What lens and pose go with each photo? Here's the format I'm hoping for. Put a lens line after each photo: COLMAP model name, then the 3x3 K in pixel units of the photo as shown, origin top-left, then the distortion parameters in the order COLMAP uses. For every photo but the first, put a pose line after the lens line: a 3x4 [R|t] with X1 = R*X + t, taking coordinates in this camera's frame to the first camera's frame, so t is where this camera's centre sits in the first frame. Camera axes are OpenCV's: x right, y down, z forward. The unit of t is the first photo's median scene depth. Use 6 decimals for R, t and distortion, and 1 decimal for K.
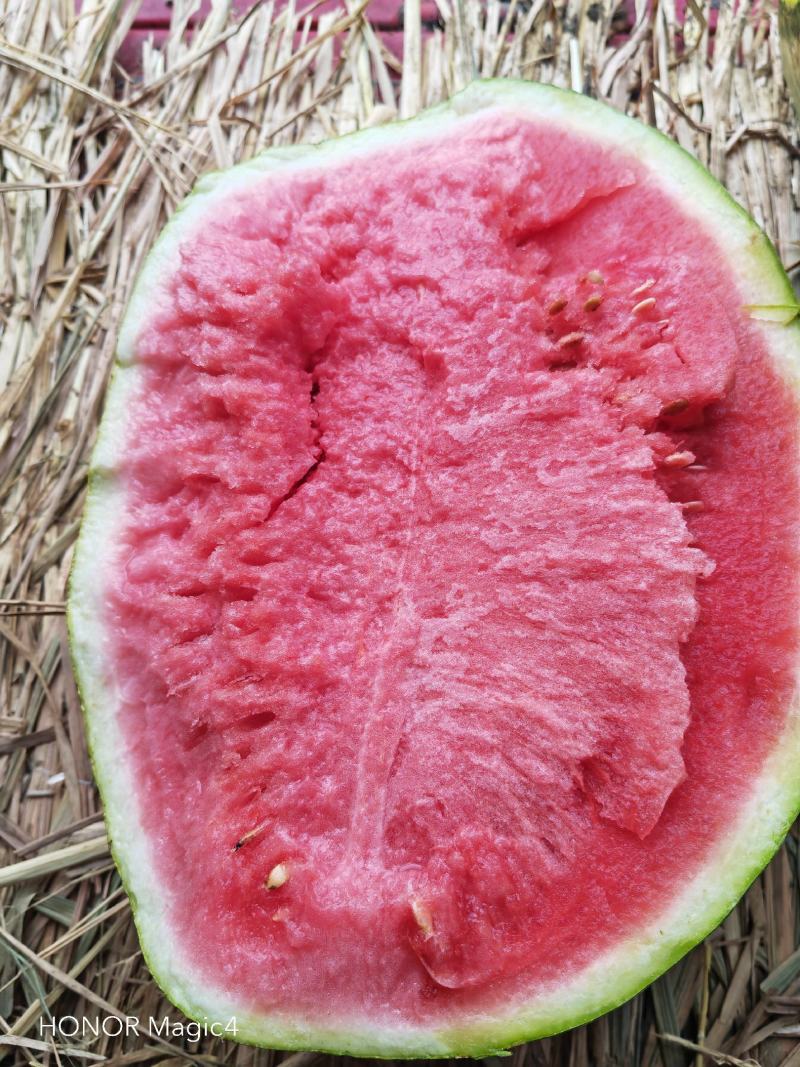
lens RADIAL K [[846.4, 0, 404.5], [0, 846.4, 531.6], [0, 0, 1]] dist [0.039380, -0.124447]
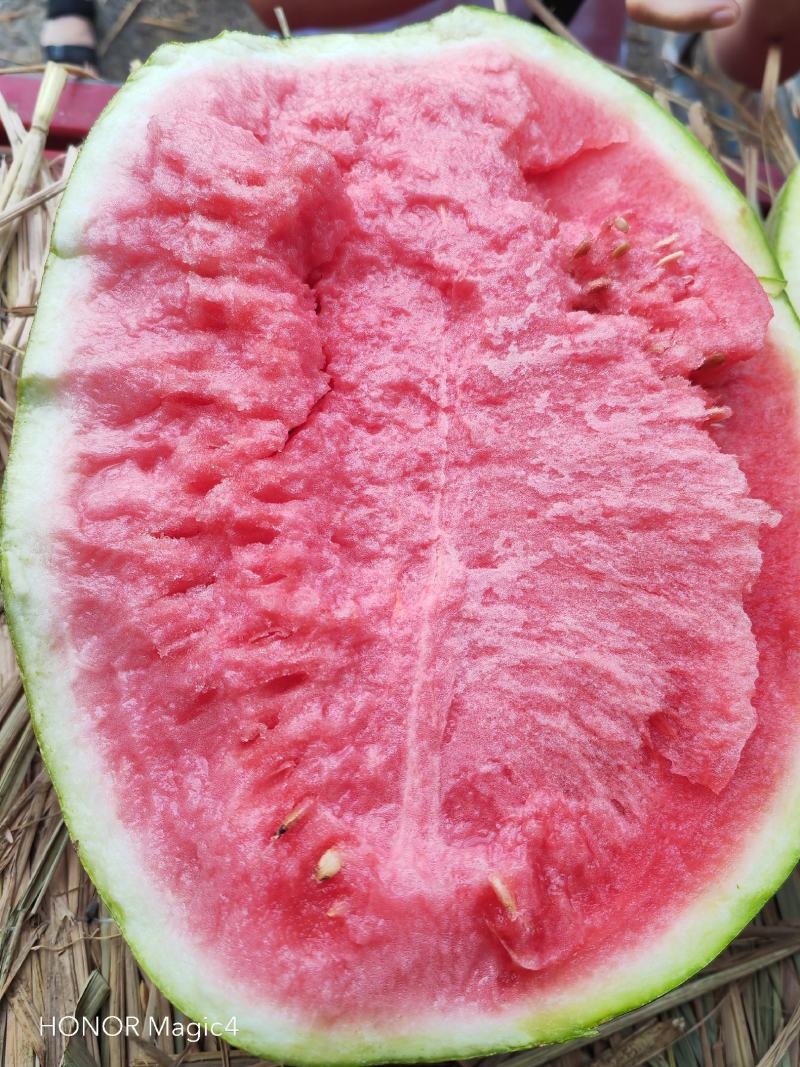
lens RADIAL K [[846.4, 0, 404.5], [0, 846.4, 531.6], [0, 0, 1]] dist [0.039380, -0.124447]
pose [[0.951644, 0.036933, 0.304976, -0.313464], [-0.038991, 0.999239, 0.000658, 0.064439], [-0.304720, -0.012517, 0.952360, 0.158407]]
